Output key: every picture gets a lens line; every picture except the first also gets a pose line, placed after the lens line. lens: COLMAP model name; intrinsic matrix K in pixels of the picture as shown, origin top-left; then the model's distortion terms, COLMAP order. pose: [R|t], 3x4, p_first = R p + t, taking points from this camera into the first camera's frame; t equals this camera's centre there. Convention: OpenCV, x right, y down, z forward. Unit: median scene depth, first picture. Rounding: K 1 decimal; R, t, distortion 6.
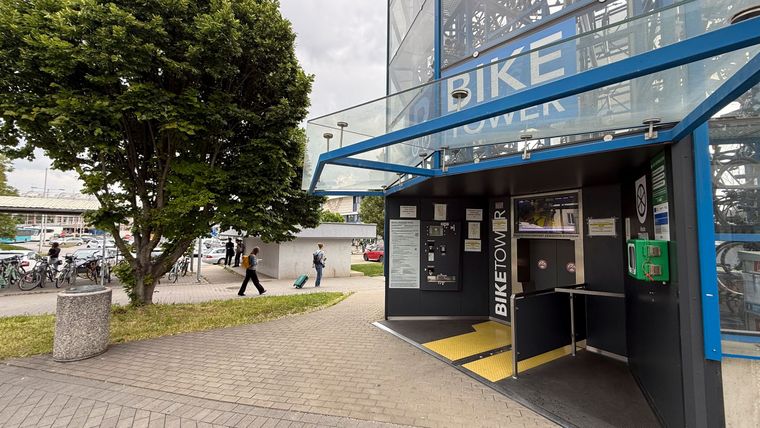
lens RADIAL K [[307.4, 0, 378.8], [0, 307.4, 215.6], [0, 0, 1]] dist [0.001170, 0.000016]
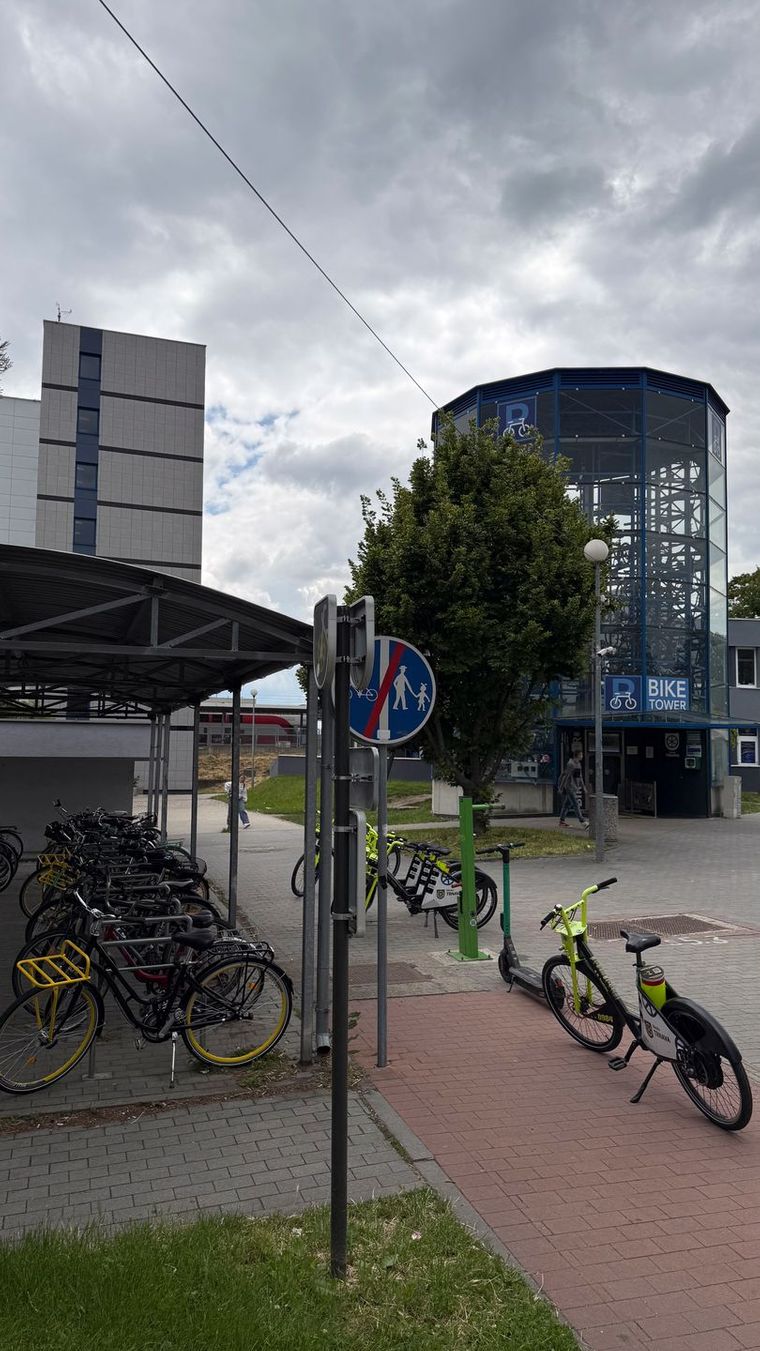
lens RADIAL K [[967.4, 0, 315.7], [0, 967.4, 672.7], [0, 0, 1]] dist [0.017968, 0.000982]
pose [[0.333777, 0.075144, 0.939652, -4.658426], [-0.068404, 0.996120, -0.055362, 0.017780], [-0.940167, -0.045797, 0.337622, 0.634248]]
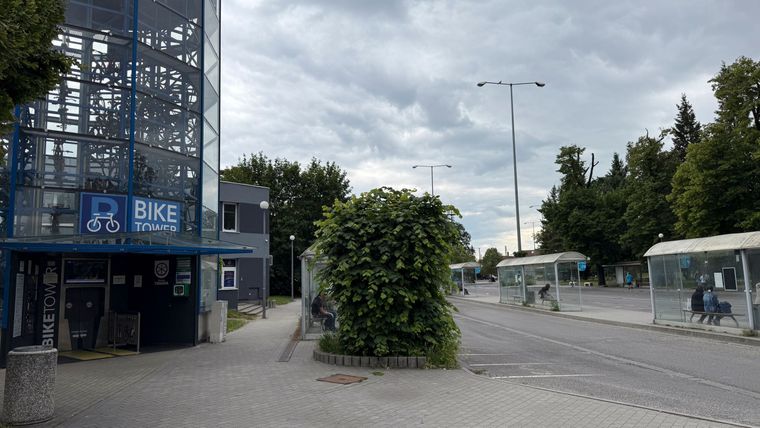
lens RADIAL K [[544.2, 0, 378.2], [0, 544.2, 212.5], [0, 0, 1]] dist [0.017968, 0.000982]
pose [[-0.342334, 0.117218, 0.932238, -2.372813], [-0.031071, 0.990232, -0.135920, 0.026490], [-0.939064, -0.075495, -0.335348, 0.503761]]
